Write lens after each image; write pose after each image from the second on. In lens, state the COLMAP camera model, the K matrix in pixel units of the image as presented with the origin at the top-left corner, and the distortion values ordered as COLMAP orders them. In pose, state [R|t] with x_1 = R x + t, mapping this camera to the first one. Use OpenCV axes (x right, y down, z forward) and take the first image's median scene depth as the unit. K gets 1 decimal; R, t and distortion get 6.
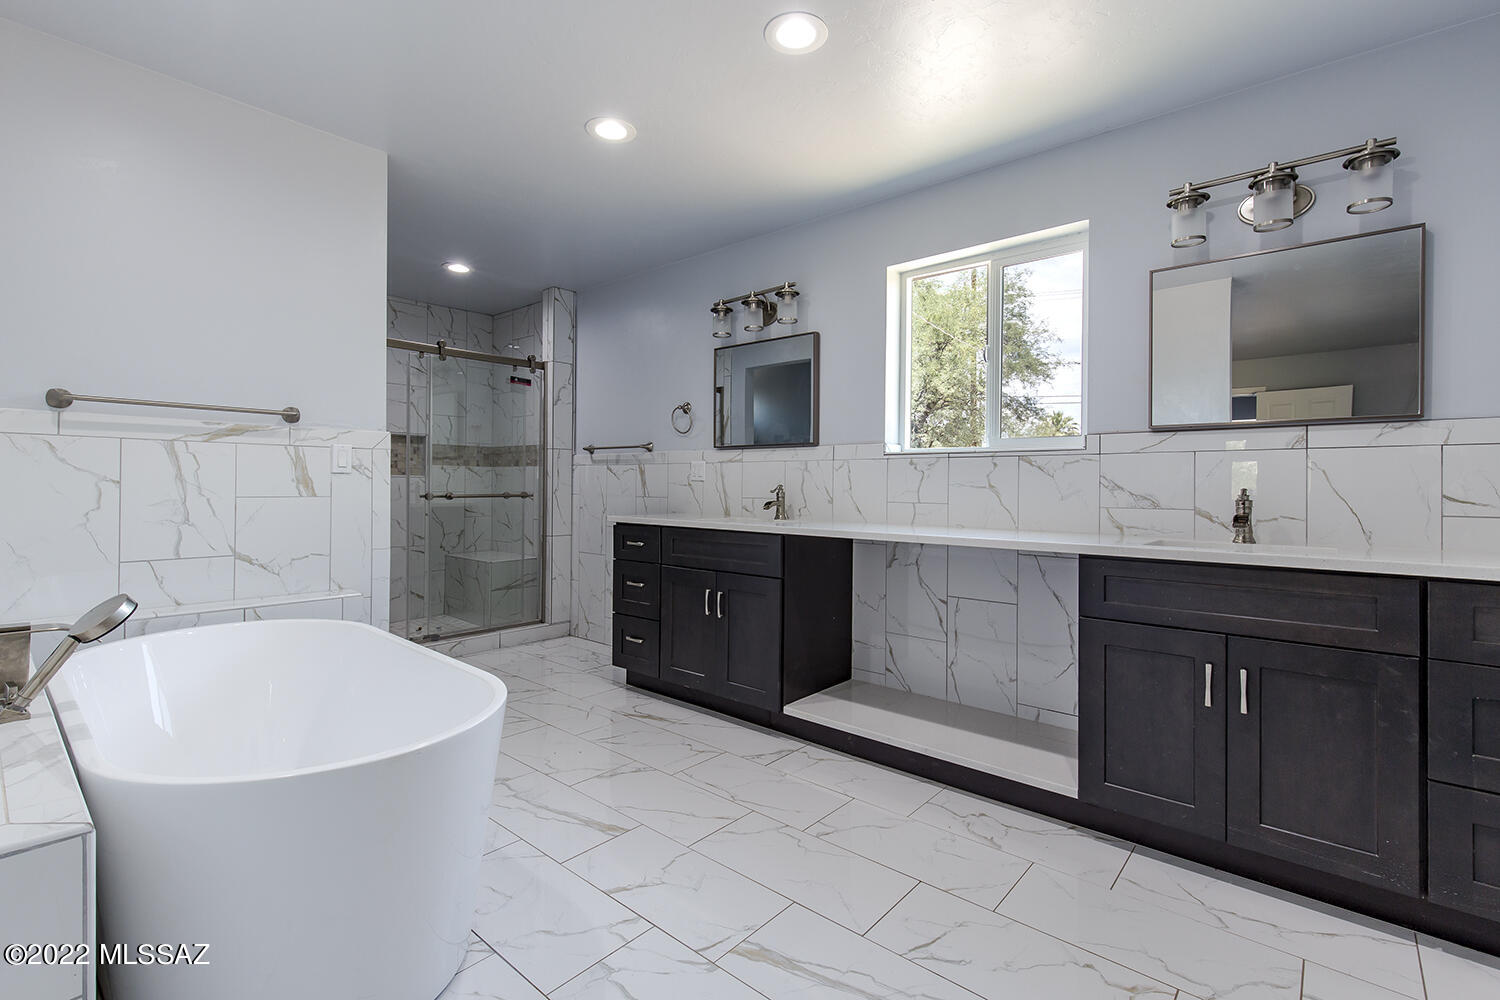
lens RADIAL K [[667.8, 0, 744.8], [0, 667.8, 484.4], [0, 0, 1]] dist [0.002262, 0.000205]
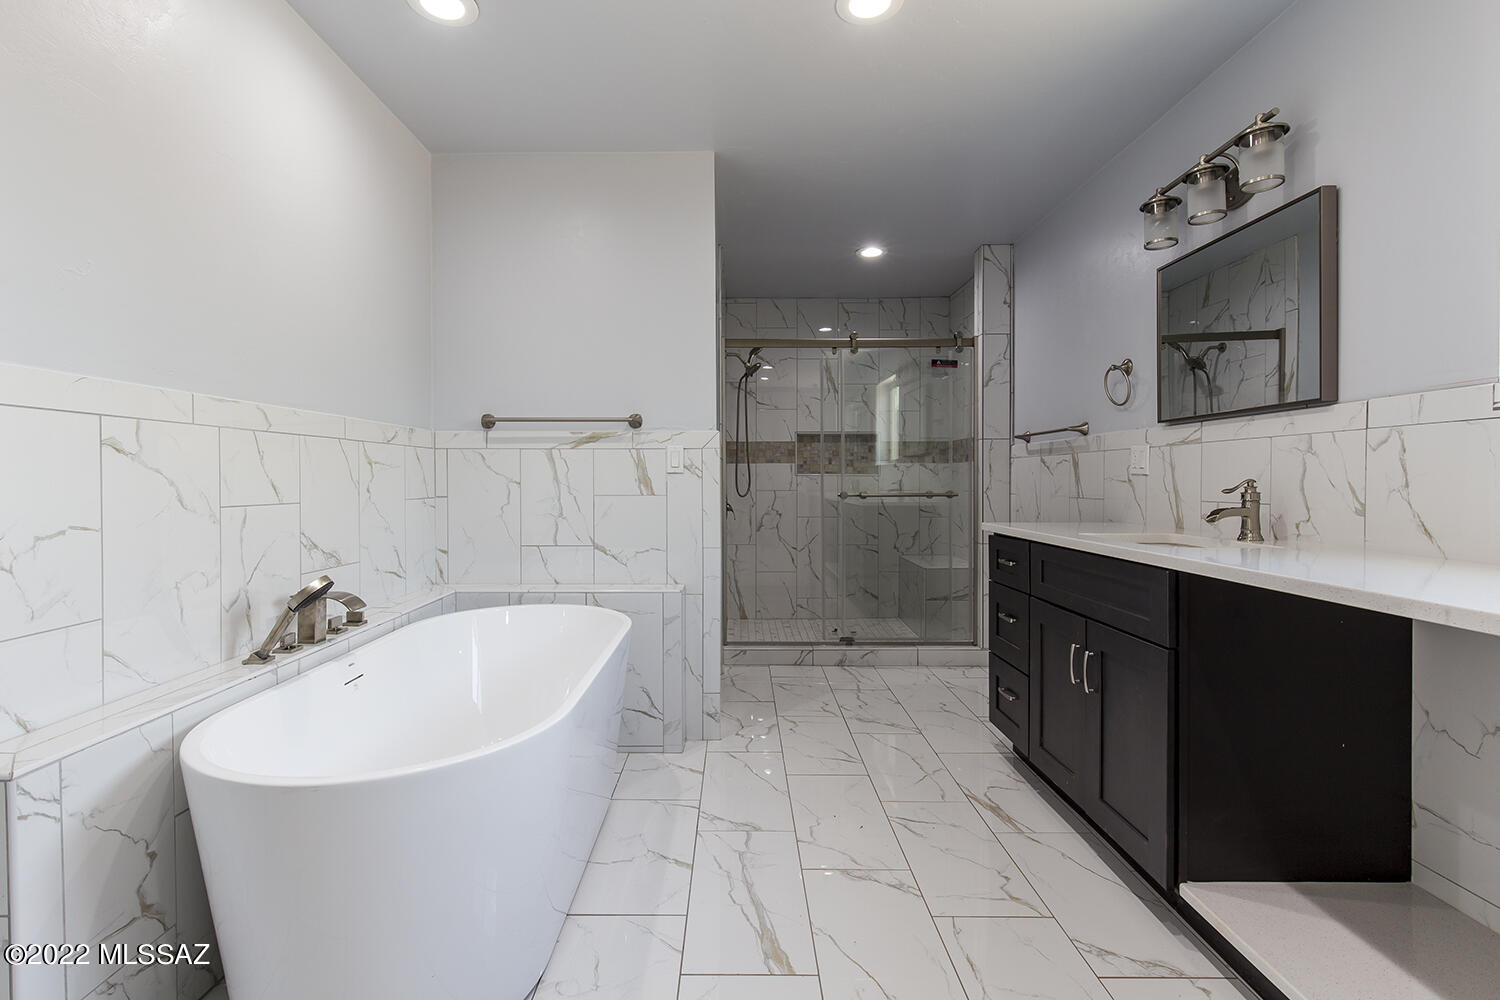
lens RADIAL K [[667.8, 0, 744.8], [0, 667.8, 484.4], [0, 0, 1]] dist [0.002262, 0.000205]
pose [[0.656952, -0.005361, -0.753914, 0.198968], [0.007661, 0.999971, -0.000434, 0.001757], [0.753894, -0.005490, 0.656973, 0.307950]]
